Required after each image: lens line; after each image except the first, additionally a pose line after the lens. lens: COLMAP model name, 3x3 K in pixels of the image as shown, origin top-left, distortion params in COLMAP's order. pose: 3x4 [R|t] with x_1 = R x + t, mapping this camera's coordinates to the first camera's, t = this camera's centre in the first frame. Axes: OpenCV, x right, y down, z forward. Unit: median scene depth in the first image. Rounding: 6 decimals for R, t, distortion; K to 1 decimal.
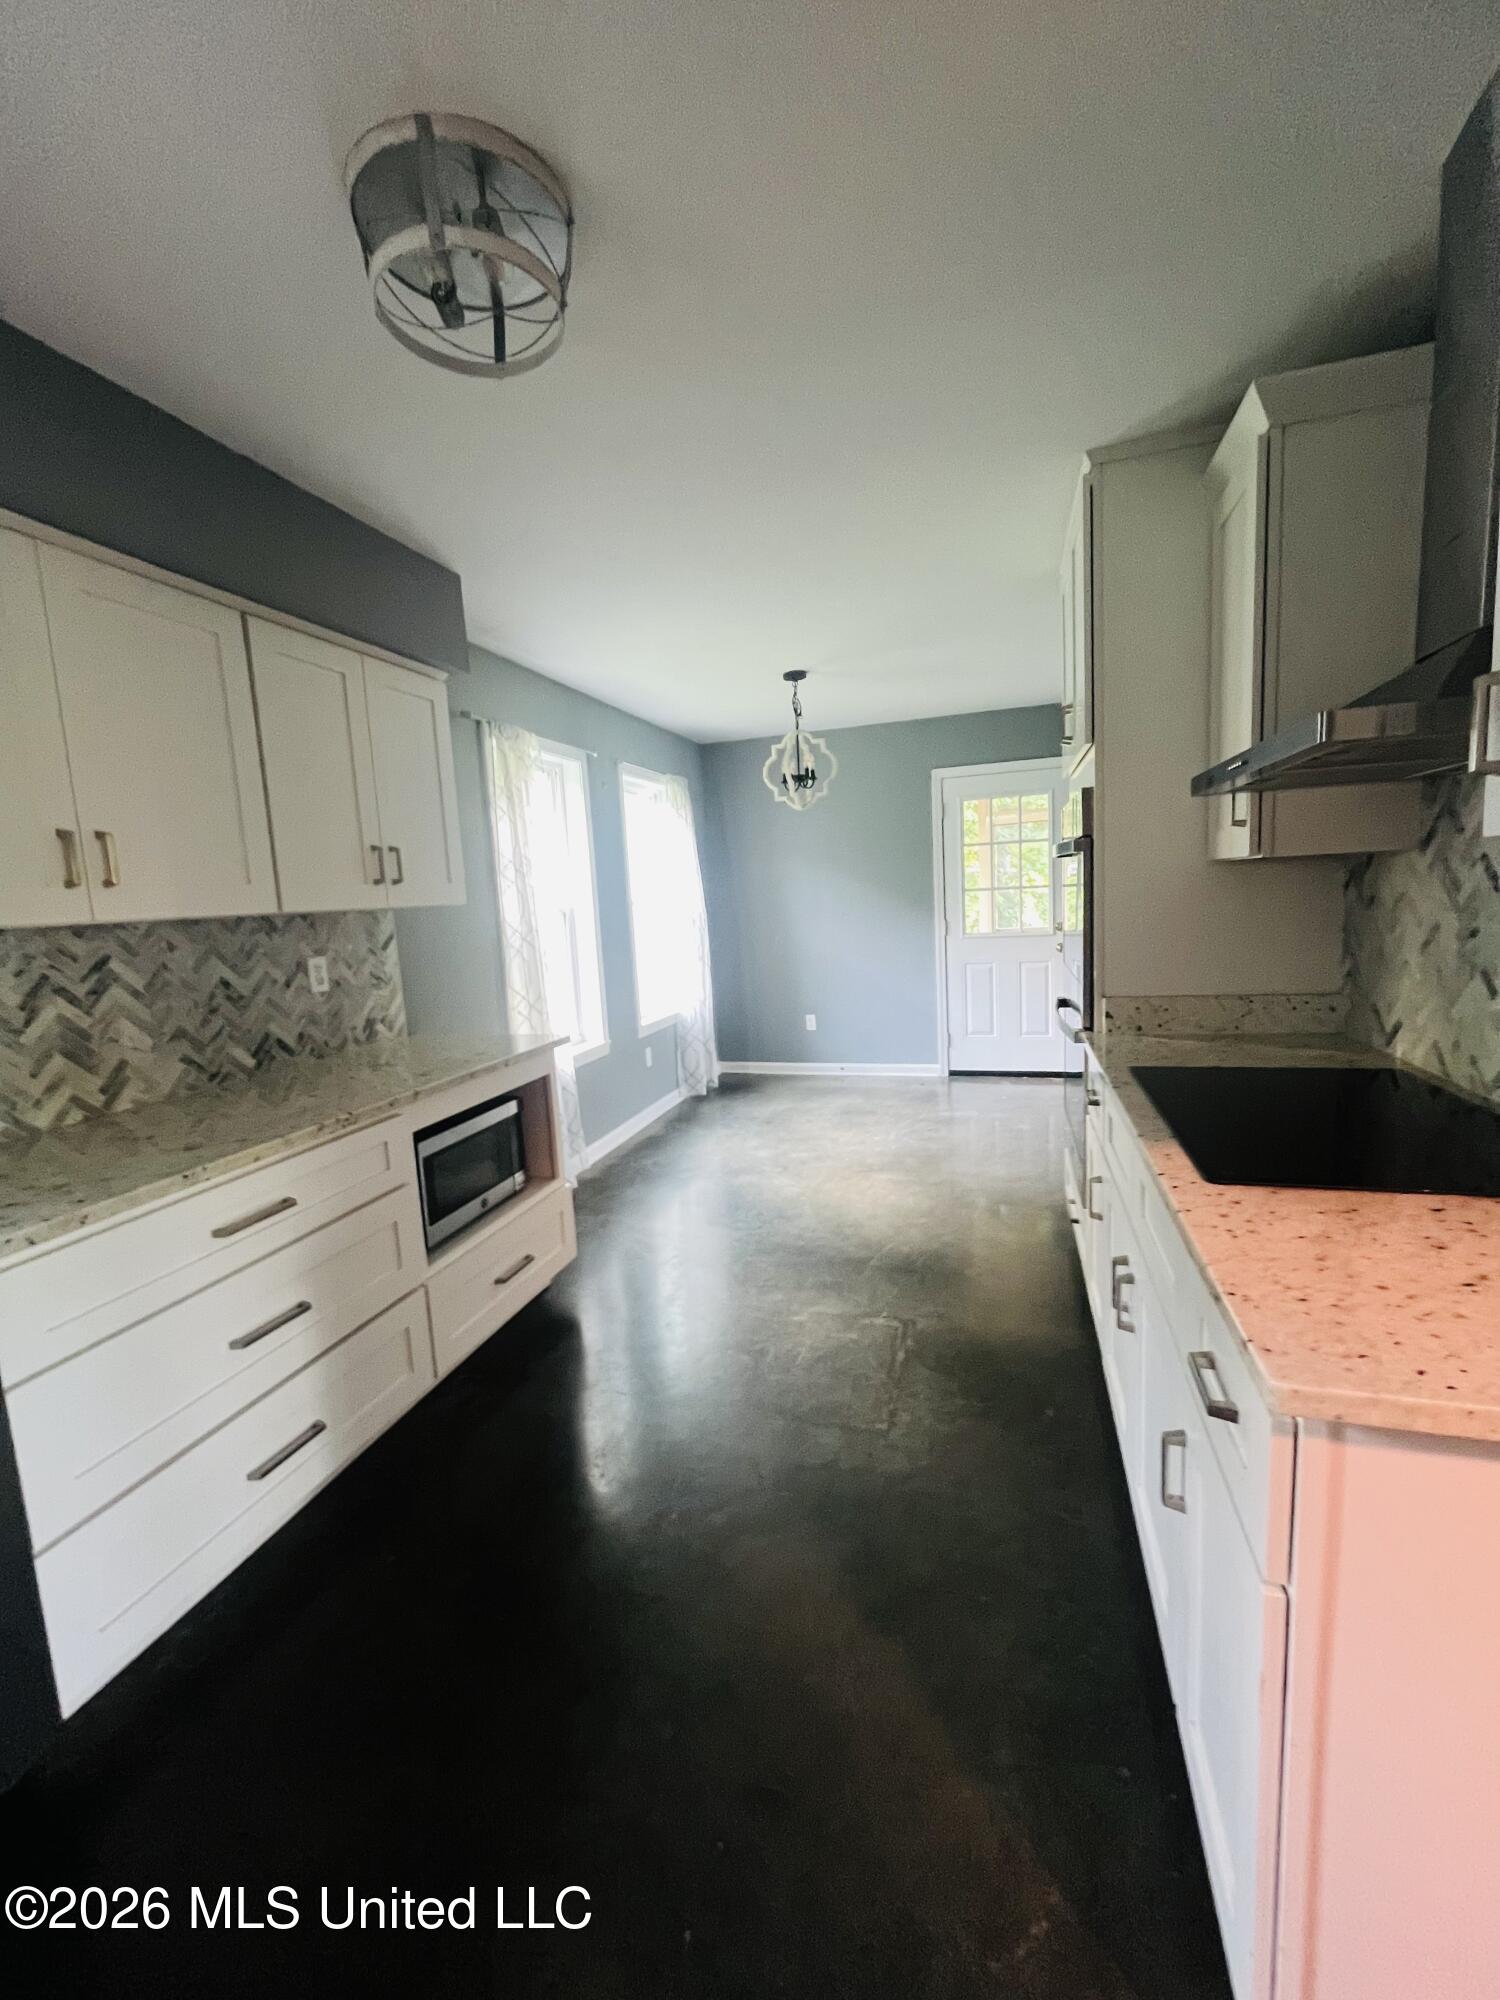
lens RADIAL K [[807.0, 0, 752.6], [0, 807.0, 998.7], [0, 0, 1]] dist [-0.003517, -0.000181]
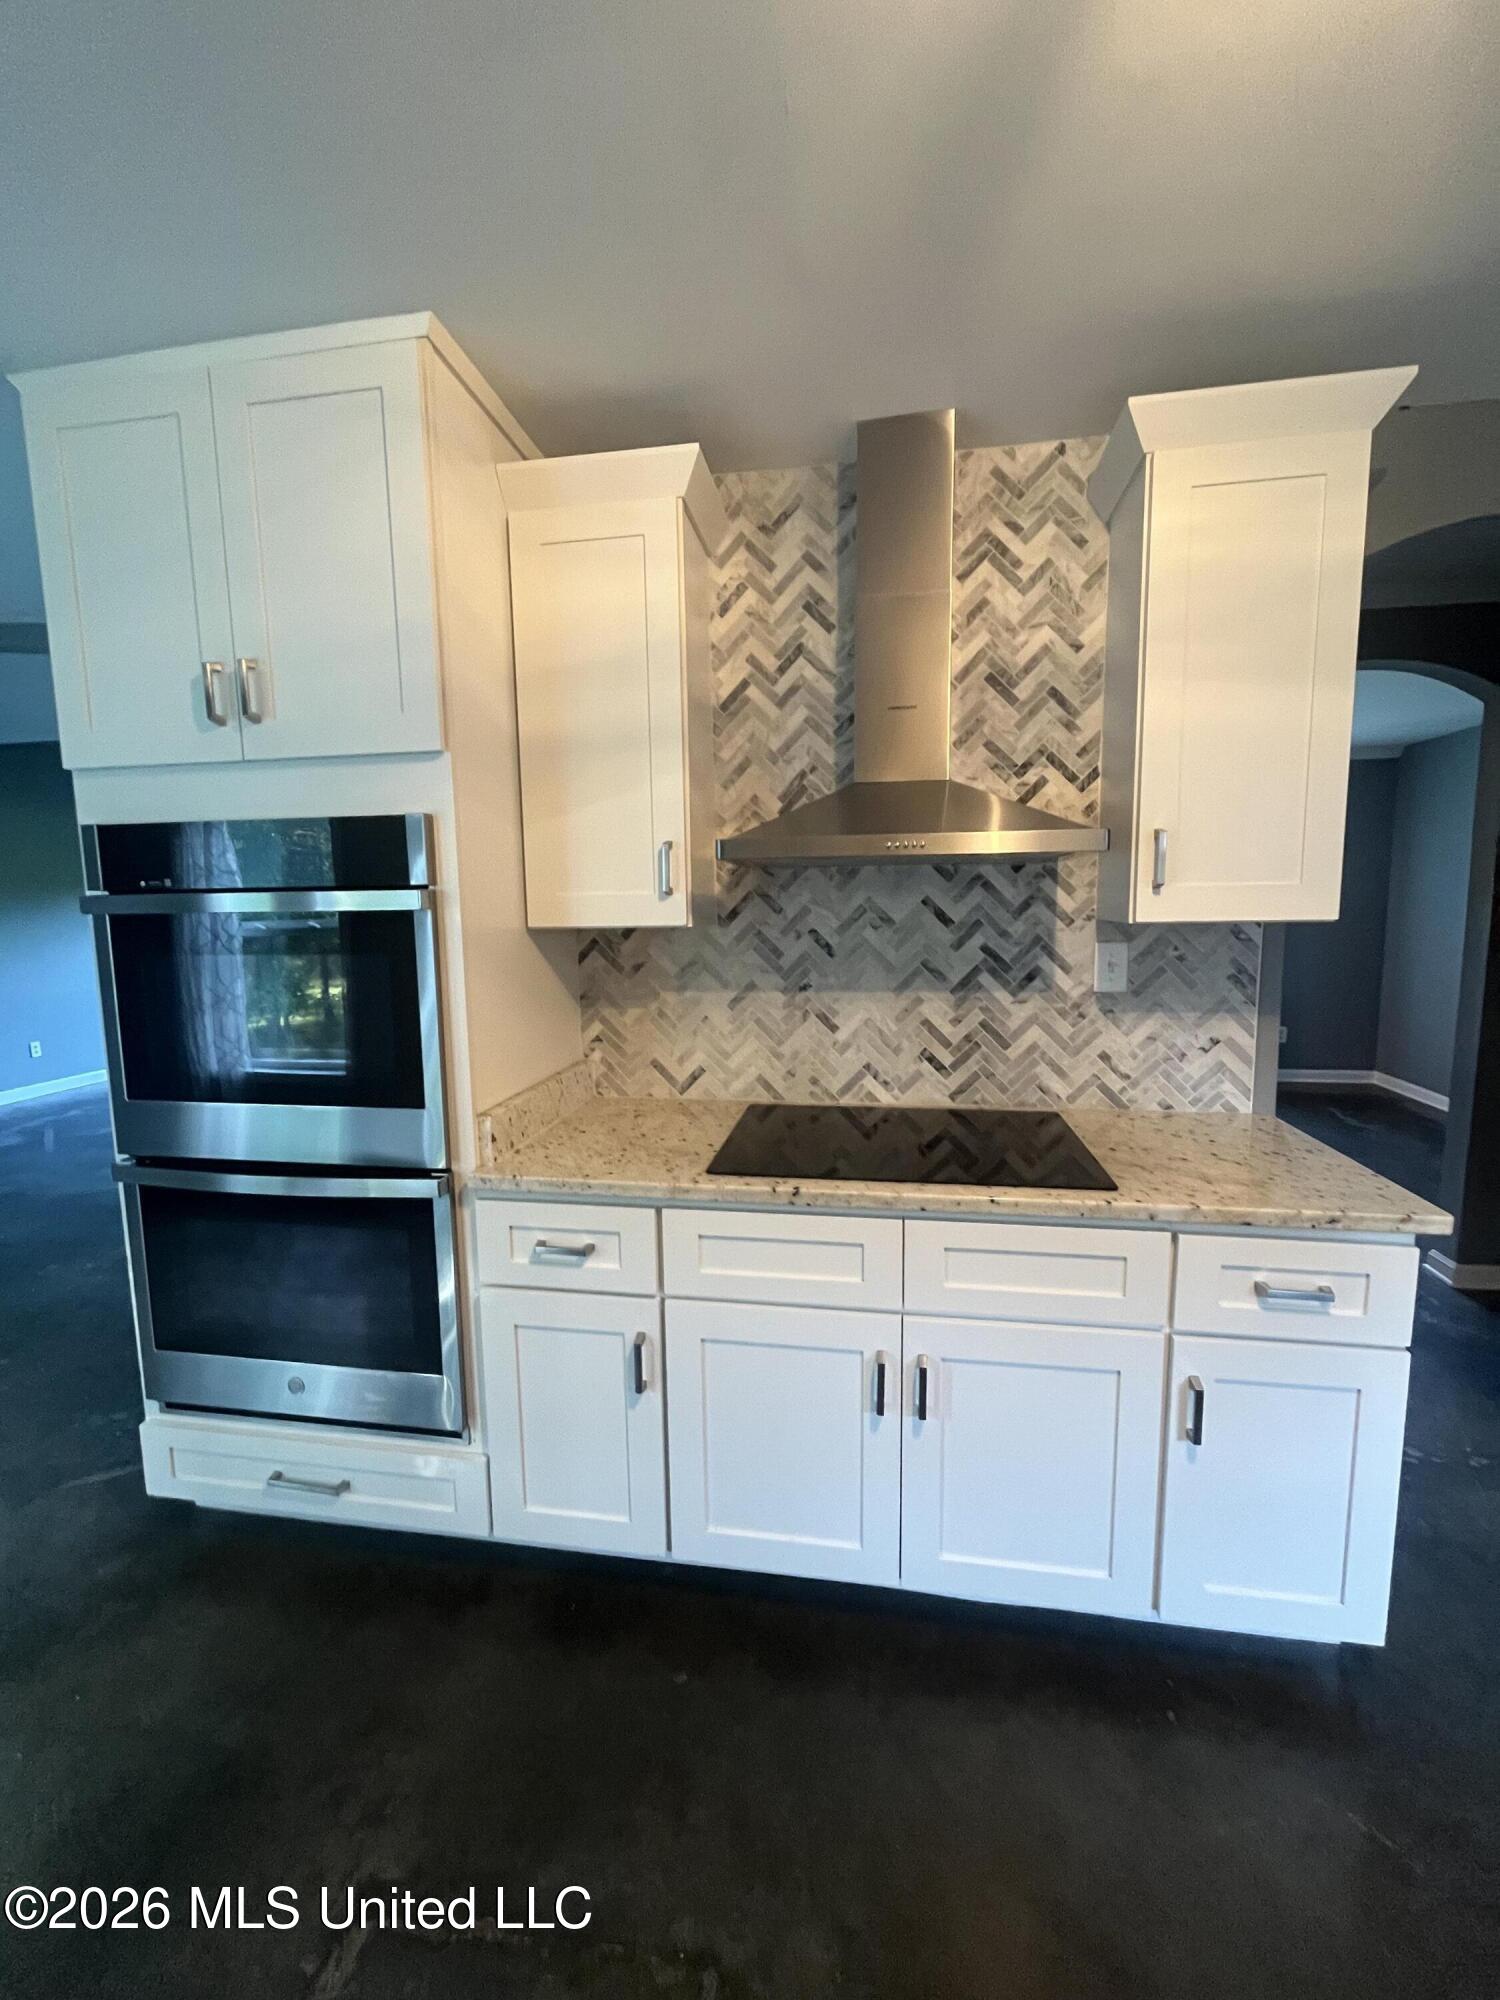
lens RADIAL K [[807.0, 0, 752.6], [0, 807.0, 998.7], [0, 0, 1]] dist [-0.003517, -0.000181]
pose [[-0.130880, -0.064165, 0.989320, -0.489736], [0.150610, 0.985034, 0.083812, -0.217547], [-0.979891, 0.159970, -0.119258, 1.437347]]
